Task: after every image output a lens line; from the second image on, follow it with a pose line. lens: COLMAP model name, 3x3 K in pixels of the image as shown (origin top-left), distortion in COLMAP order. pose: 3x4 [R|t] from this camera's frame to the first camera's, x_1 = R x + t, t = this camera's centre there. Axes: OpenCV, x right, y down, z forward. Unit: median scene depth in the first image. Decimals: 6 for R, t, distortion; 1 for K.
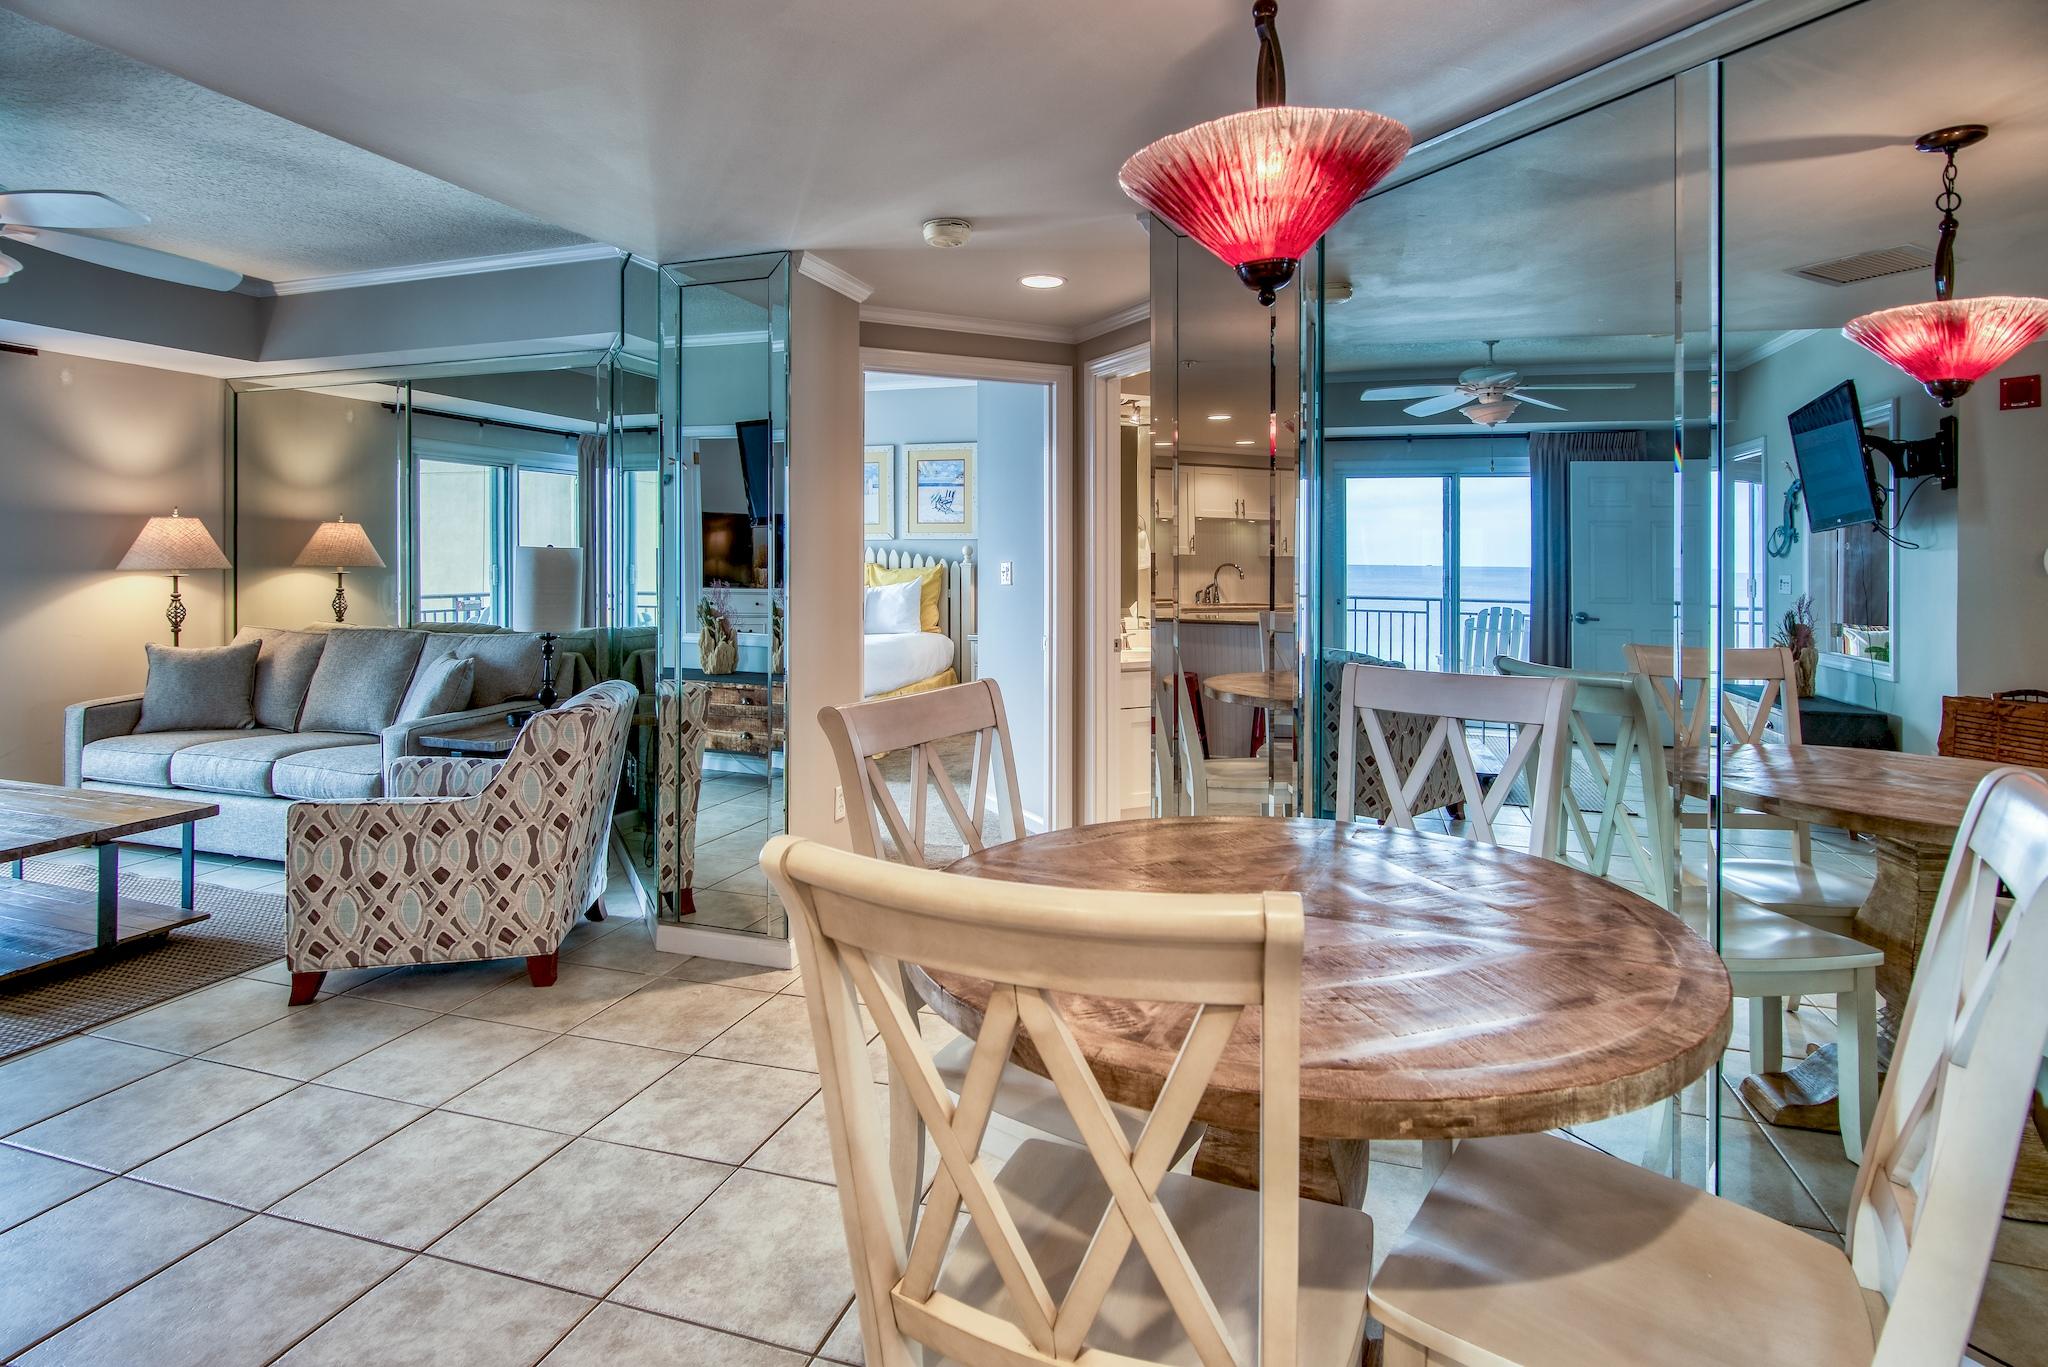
lens RADIAL K [[1020.0, 0, 1022.9], [0, 1020.0, 560.2], [0, 0, 1]] dist [-0.006712, -0.001548]
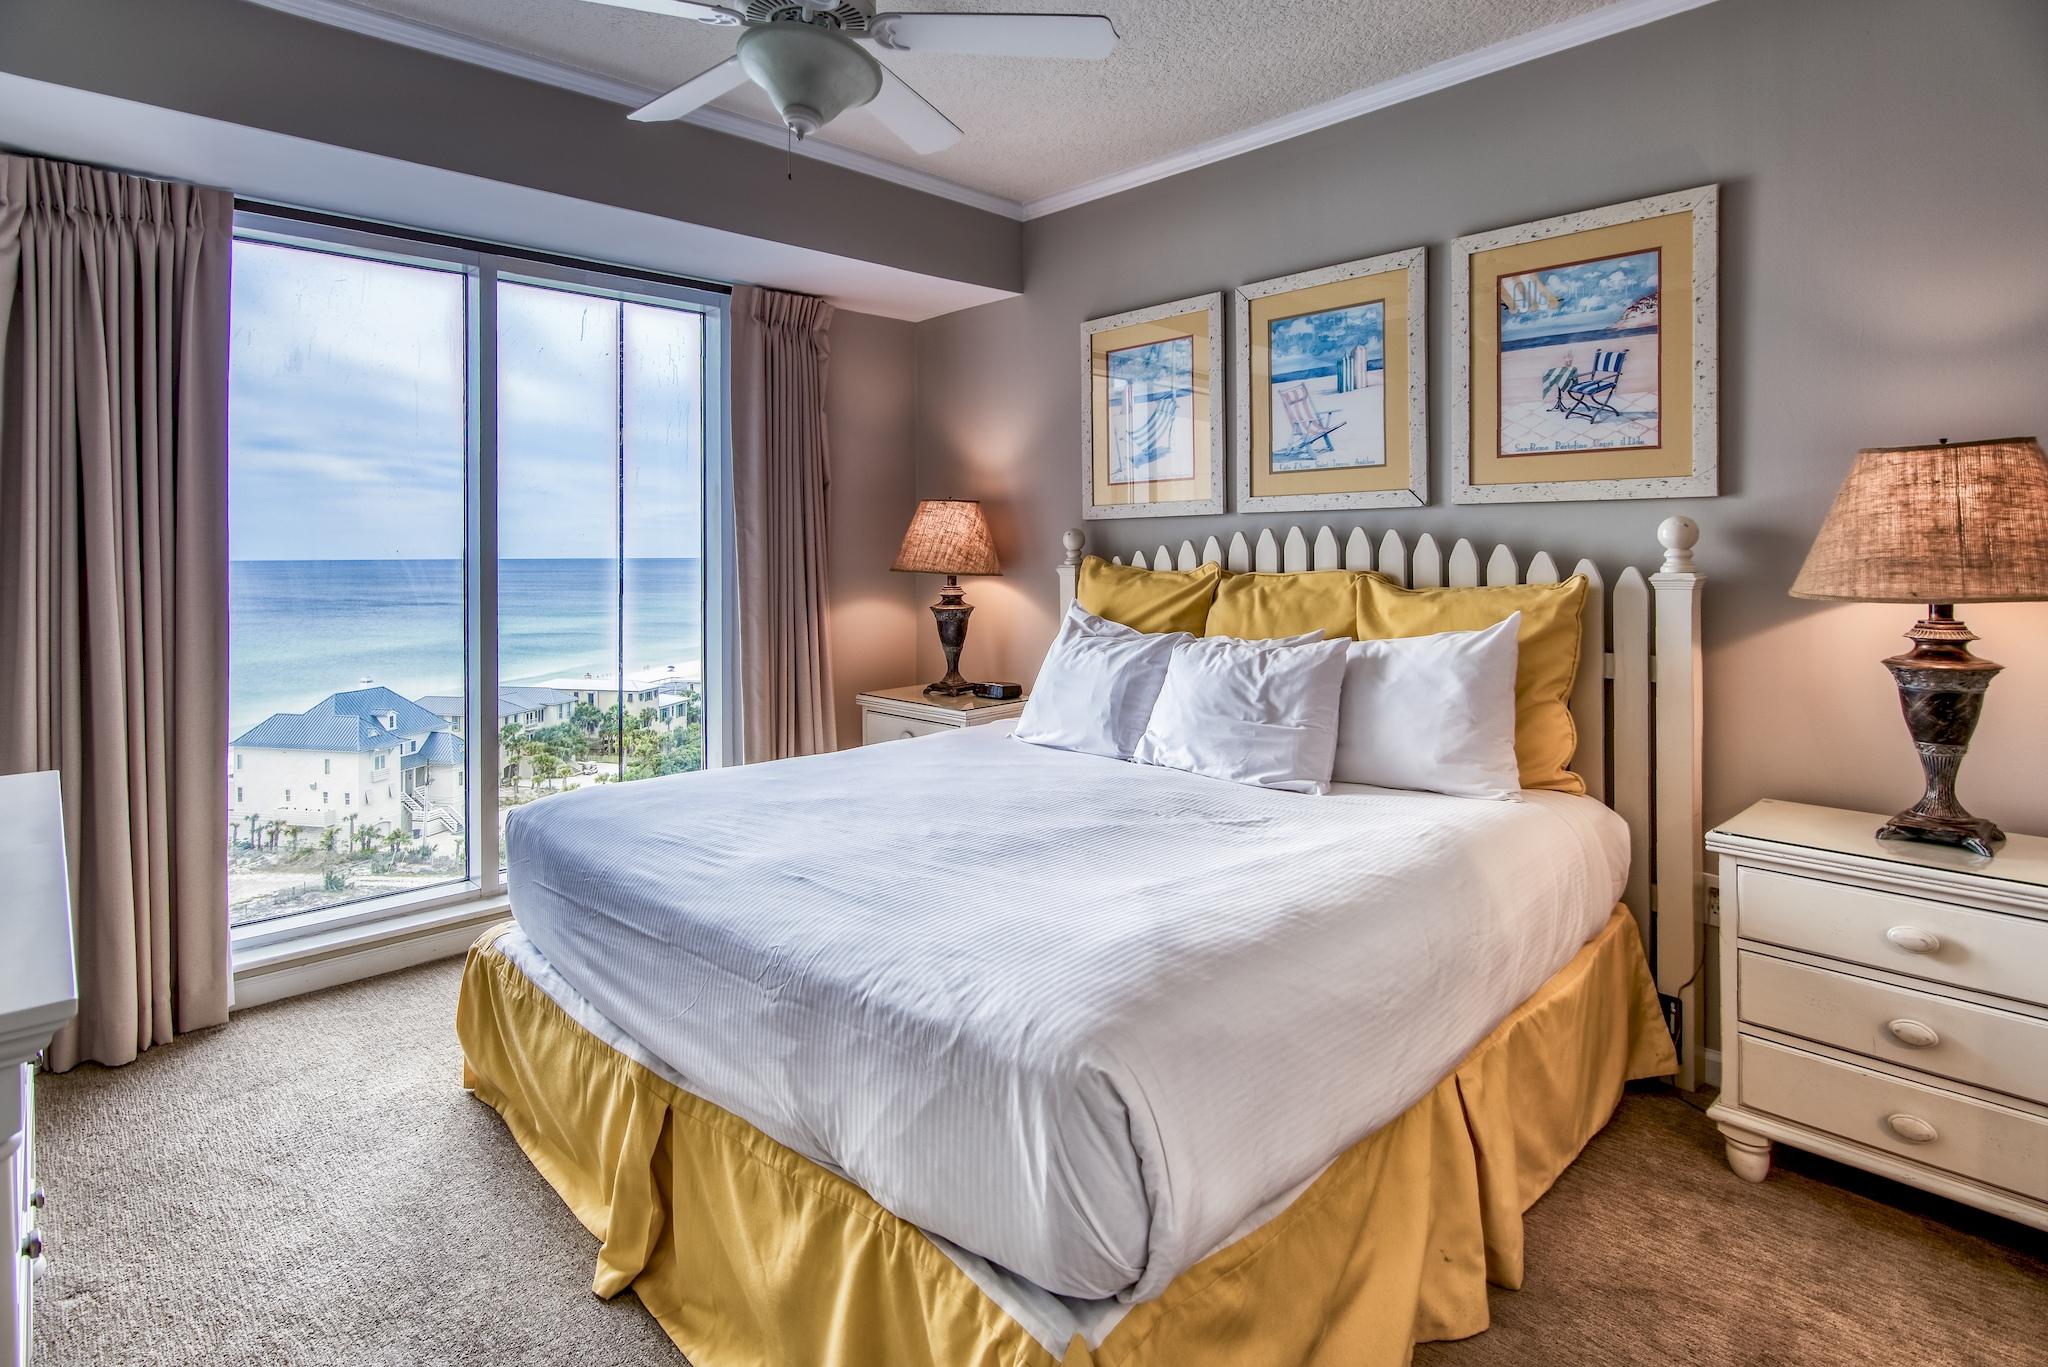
lens RADIAL K [[1020.0, 0, 1019.3], [0, 1020.0, 549.3], [0, 0, 1]] dist [-0.006712, -0.001548]
pose [[0.875356, -0.004564, -0.483457, -0.077657], [0.004363, 0.999989, -0.001540, -0.004849], [0.483459, -0.000762, 0.875367, 0.607346]]
